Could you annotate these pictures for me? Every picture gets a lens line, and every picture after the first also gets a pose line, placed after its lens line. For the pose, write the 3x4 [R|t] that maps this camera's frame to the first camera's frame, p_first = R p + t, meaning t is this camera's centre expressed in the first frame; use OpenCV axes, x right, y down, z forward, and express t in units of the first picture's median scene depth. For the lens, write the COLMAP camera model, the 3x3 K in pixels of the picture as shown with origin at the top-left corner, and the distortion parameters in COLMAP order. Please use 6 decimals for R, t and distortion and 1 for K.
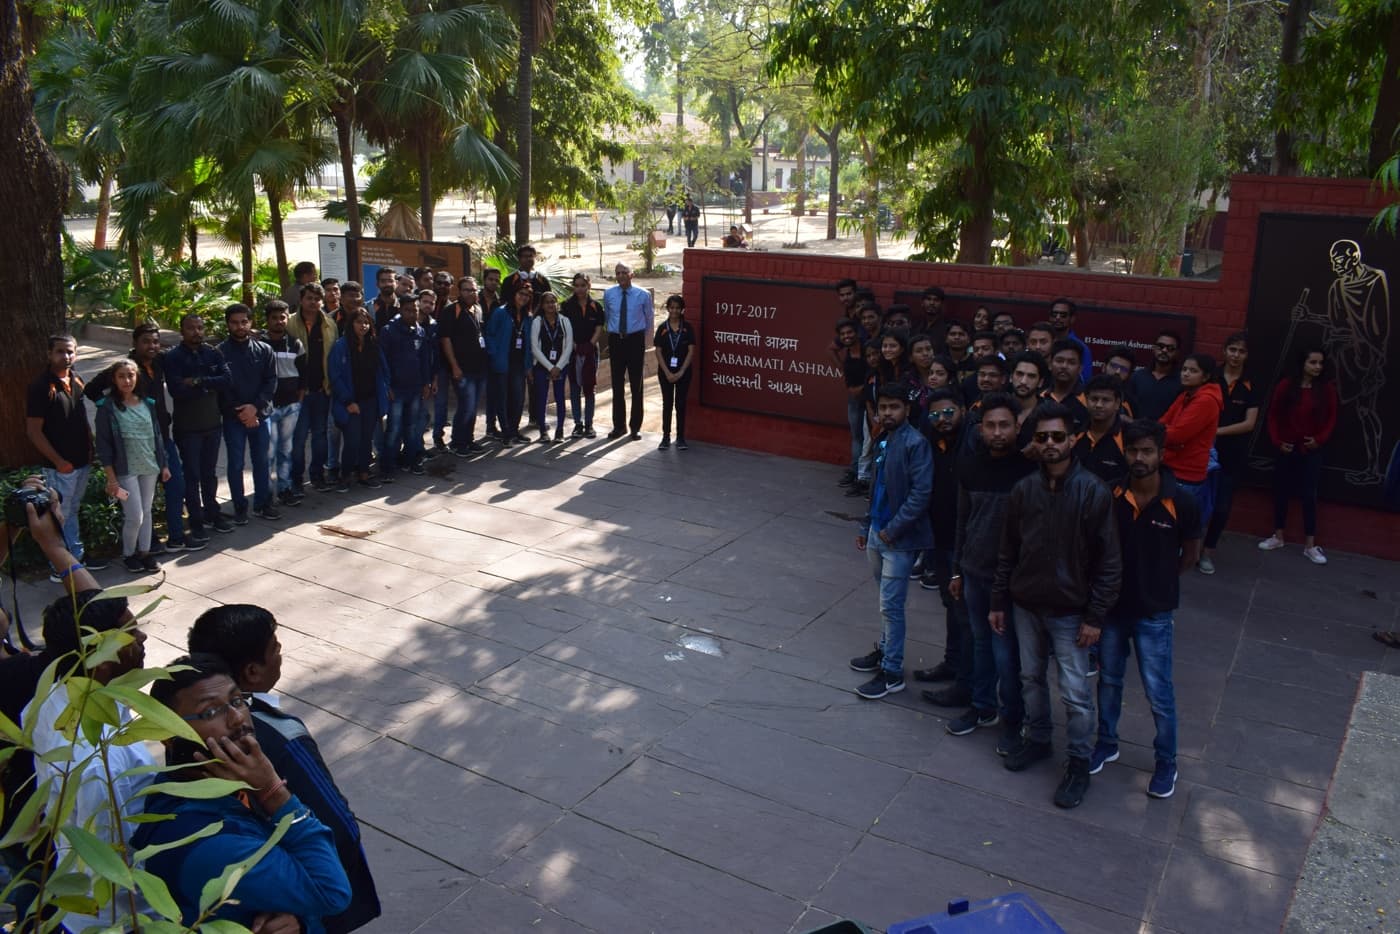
lens RADIAL K [[1074.4, 0, 701.9], [0, 1074.4, 468.7], [0, 0, 1]] dist [-0.078733, -0.002533]
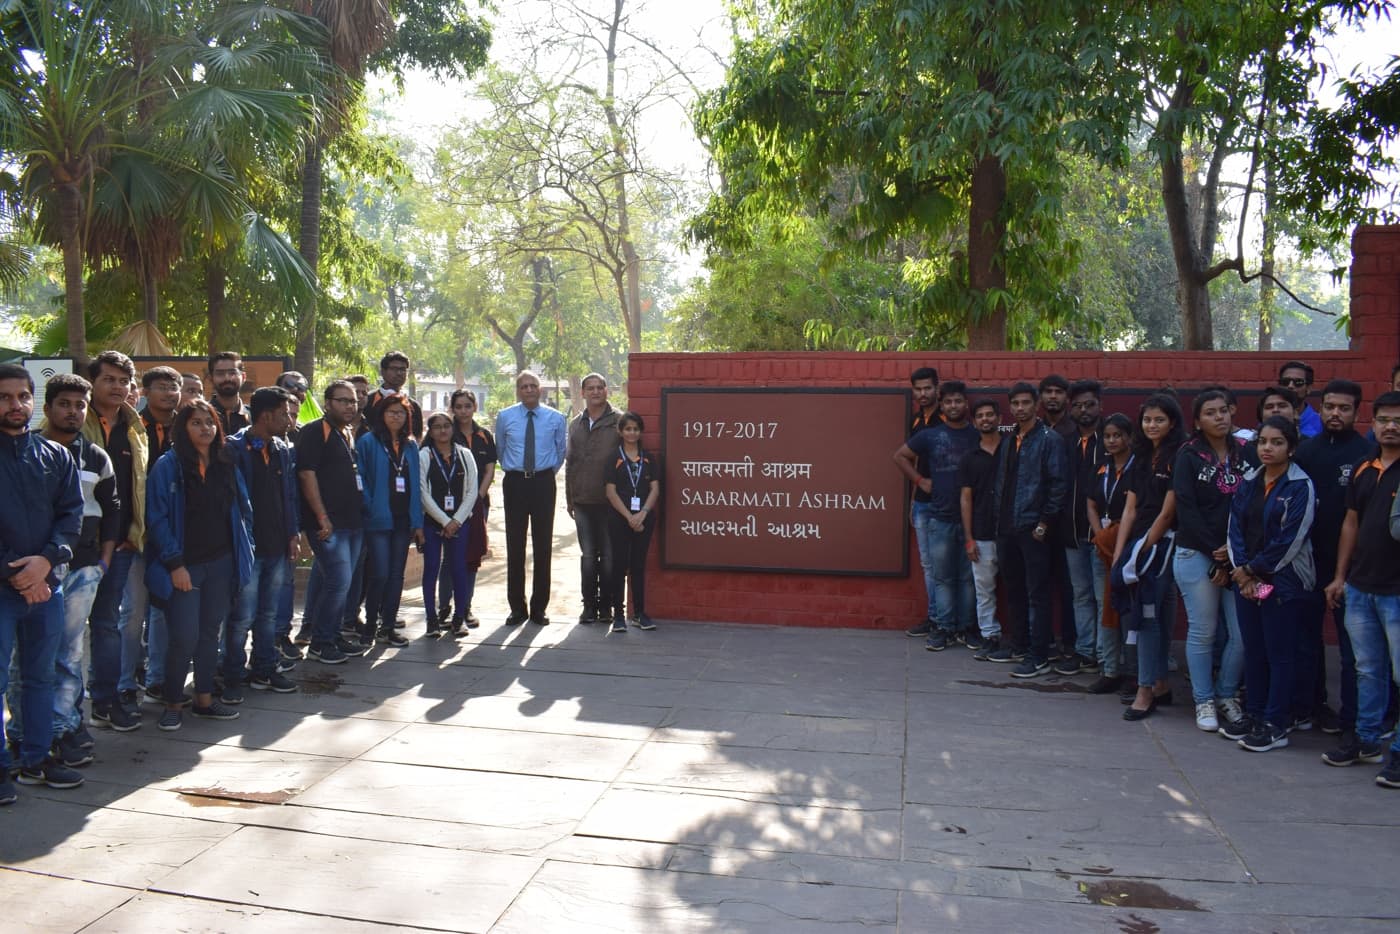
lens RADIAL K [[1074.4, 0, 696.3], [0, 1074.4, 474.4], [0, 0, 1]] dist [-0.078733, -0.002533]
pose [[0.926588, -0.018094, 0.375643, -0.274558], [0.096232, 0.976996, -0.190313, 0.021763], [-0.363559, 0.212490, 0.907013, 0.365079]]
